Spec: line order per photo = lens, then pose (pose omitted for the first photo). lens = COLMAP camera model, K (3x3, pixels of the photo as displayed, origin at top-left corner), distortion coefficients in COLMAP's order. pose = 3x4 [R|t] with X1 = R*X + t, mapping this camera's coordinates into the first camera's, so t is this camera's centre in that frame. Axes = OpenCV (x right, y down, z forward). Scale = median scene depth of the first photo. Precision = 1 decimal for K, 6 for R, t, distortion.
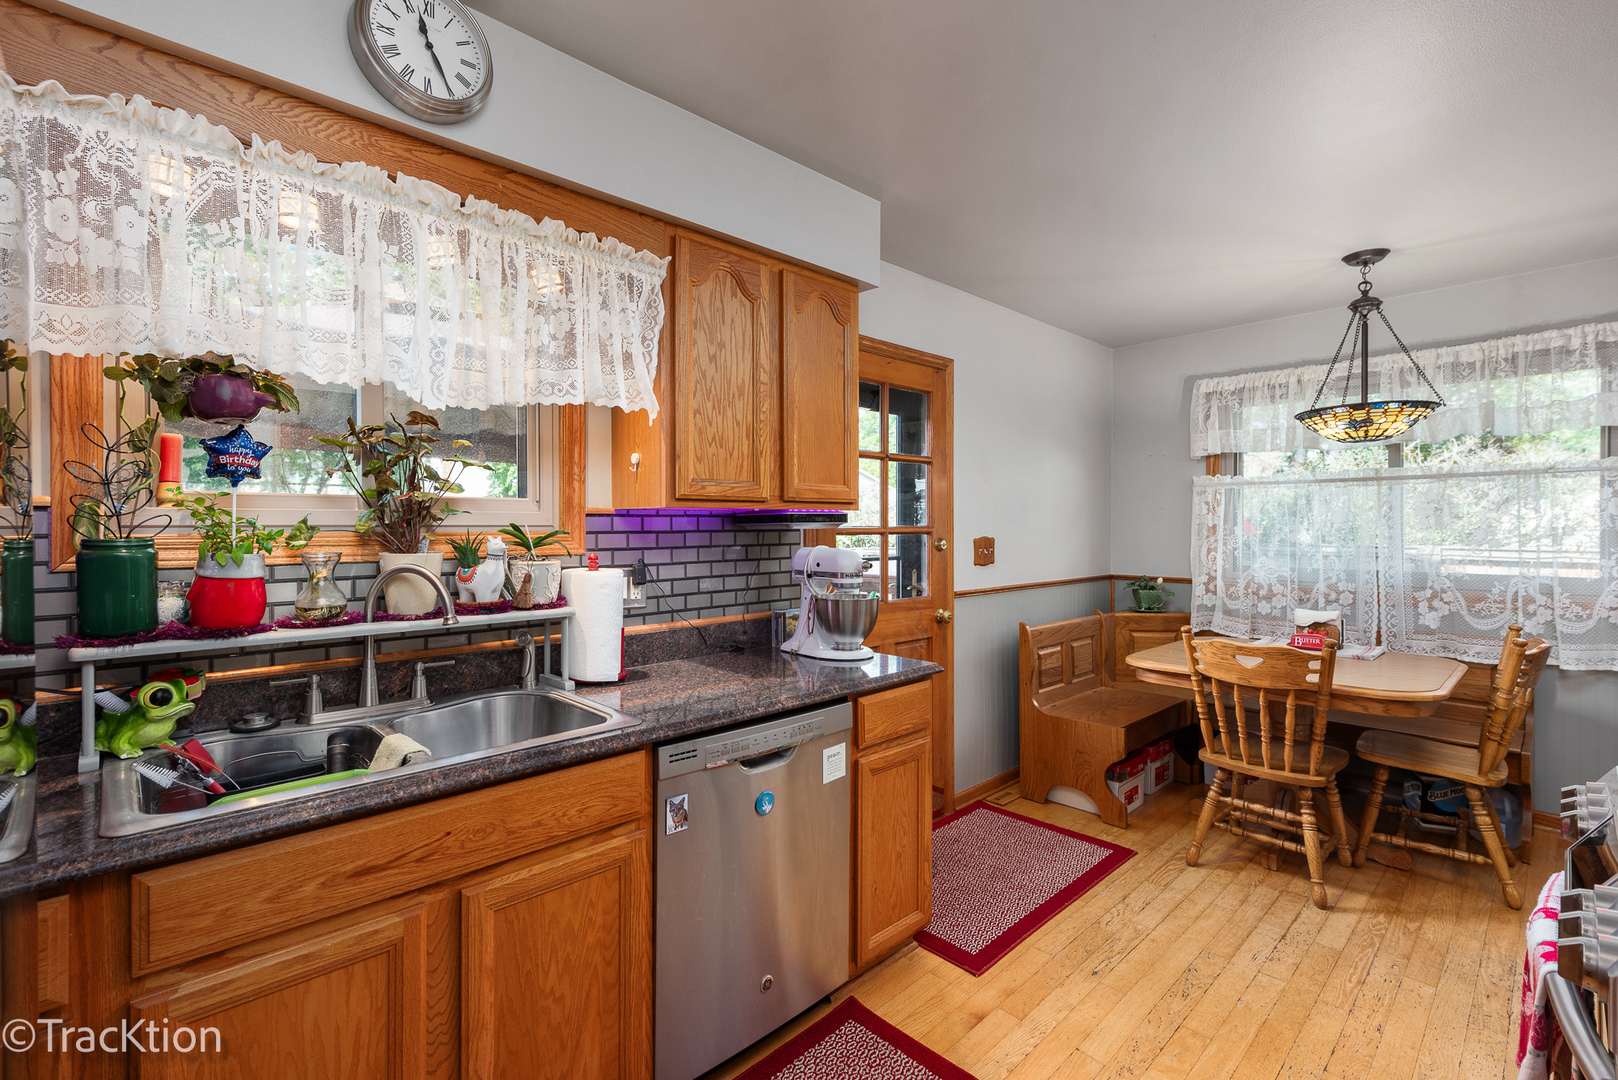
lens RADIAL K [[719.8, 0, 812.7], [0, 719.8, 522.9], [0, 0, 1]] dist [0.019658, -0.011408]
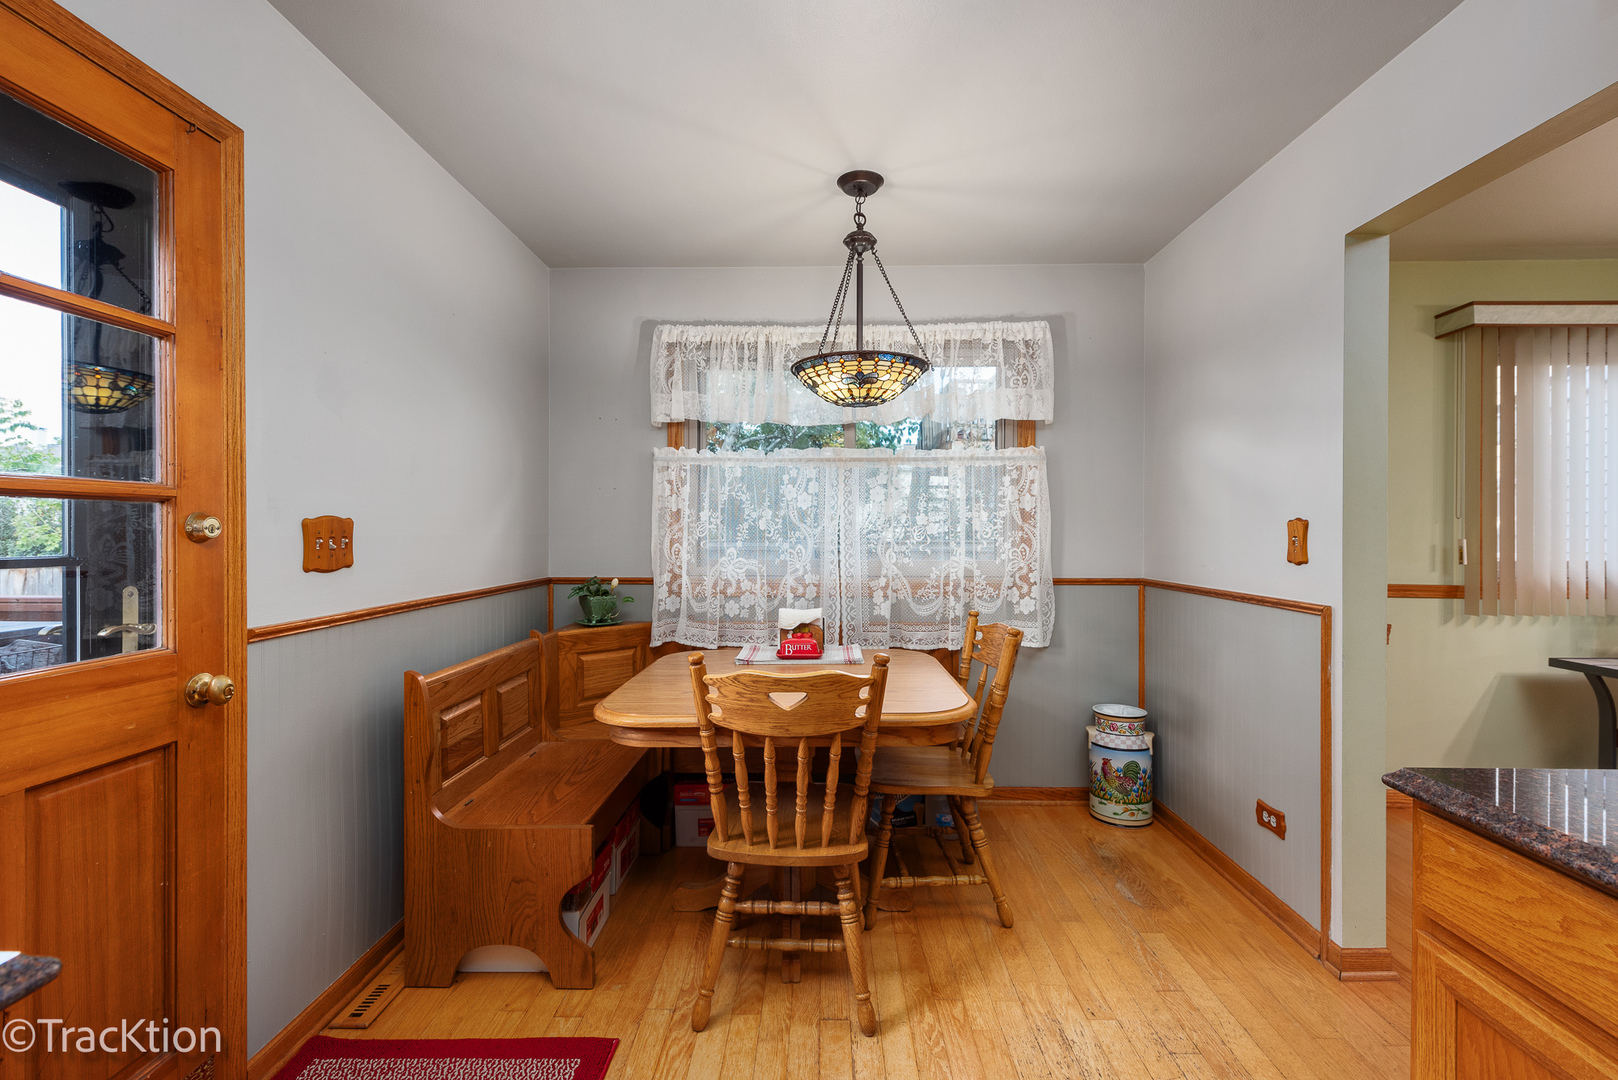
lens RADIAL K [[702.3, 0, 809.0], [0, 702.3, 540.0], [0, 0, 1]] dist [0.021745, -0.010309]
pose [[0.707205, -0.007561, 0.706968, 0.128994], [-0.004842, 0.999868, 0.015536, 0.028311], [-0.706992, -0.014410, 0.707075, 0.416294]]
